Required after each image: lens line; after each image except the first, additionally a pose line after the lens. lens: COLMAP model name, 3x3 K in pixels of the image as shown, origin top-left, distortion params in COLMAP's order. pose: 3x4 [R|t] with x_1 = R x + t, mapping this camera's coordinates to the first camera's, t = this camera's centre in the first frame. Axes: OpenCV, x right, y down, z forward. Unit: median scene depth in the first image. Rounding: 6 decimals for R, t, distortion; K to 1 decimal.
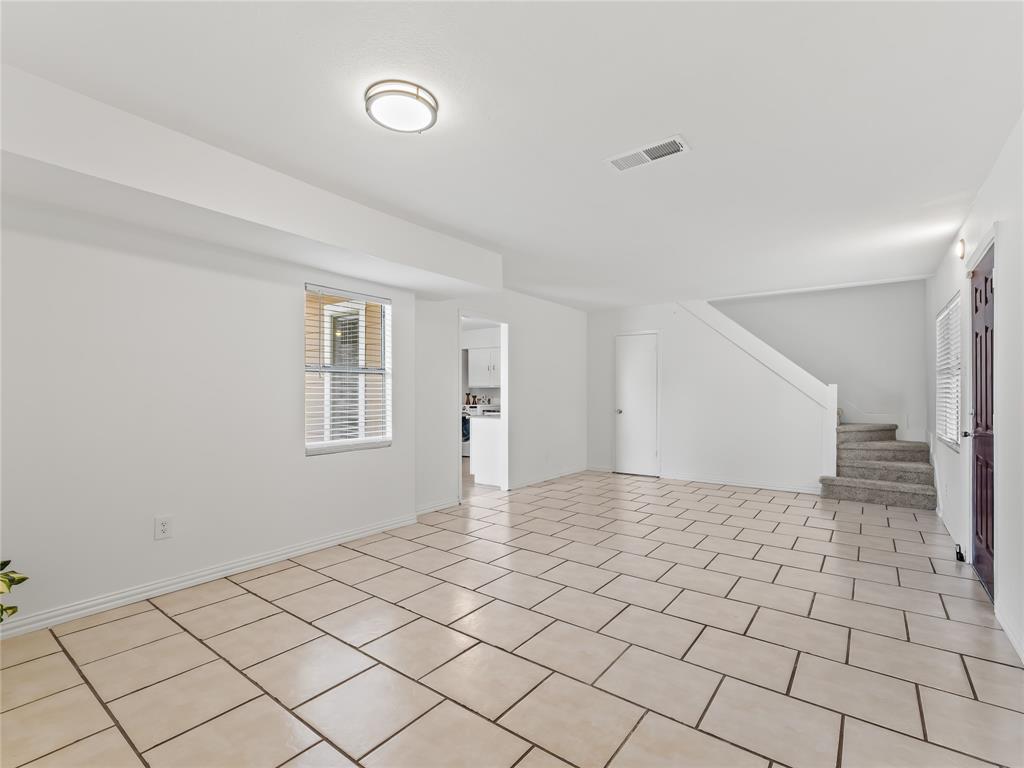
lens RADIAL K [[485.1, 0, 511.5], [0, 485.1, 388.5], [0, 0, 1]] dist [-0.009303, 0.001238]
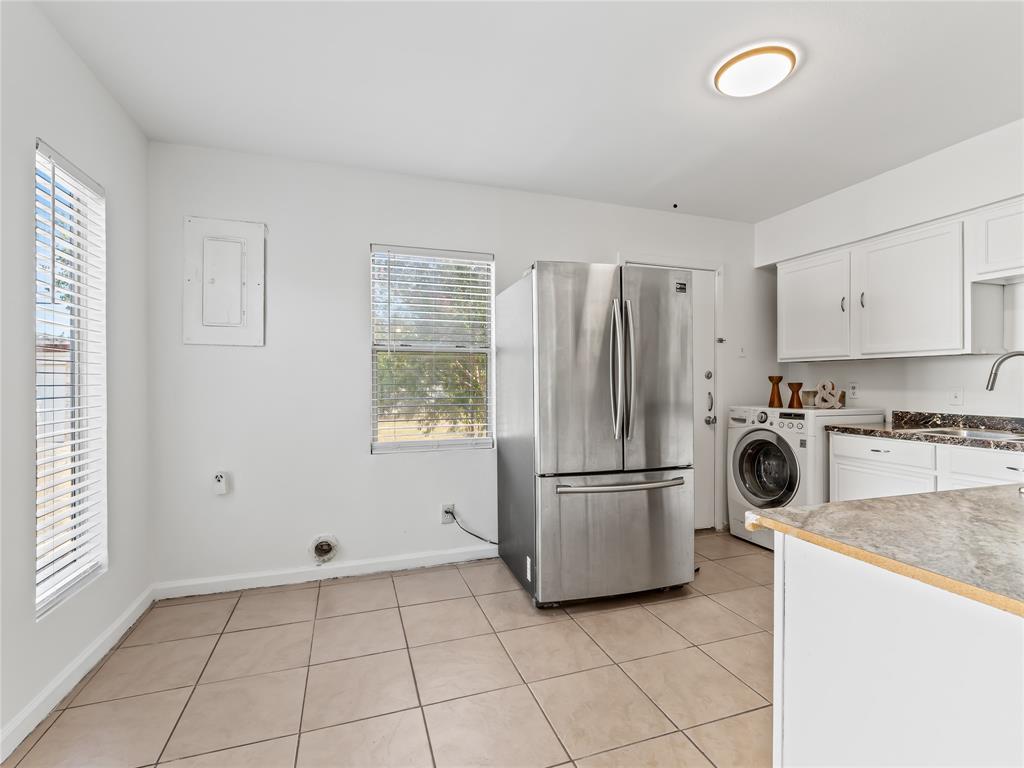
lens RADIAL K [[485.1, 0, 513.5], [0, 485.1, 382.1], [0, 0, 1]] dist [-0.009303, 0.001238]
pose [[0.825657, -0.001566, -0.564170, -0.046022], [0.005672, 0.999969, 0.005526, 0.010898], [0.564143, -0.007763, 0.825640, 0.577733]]
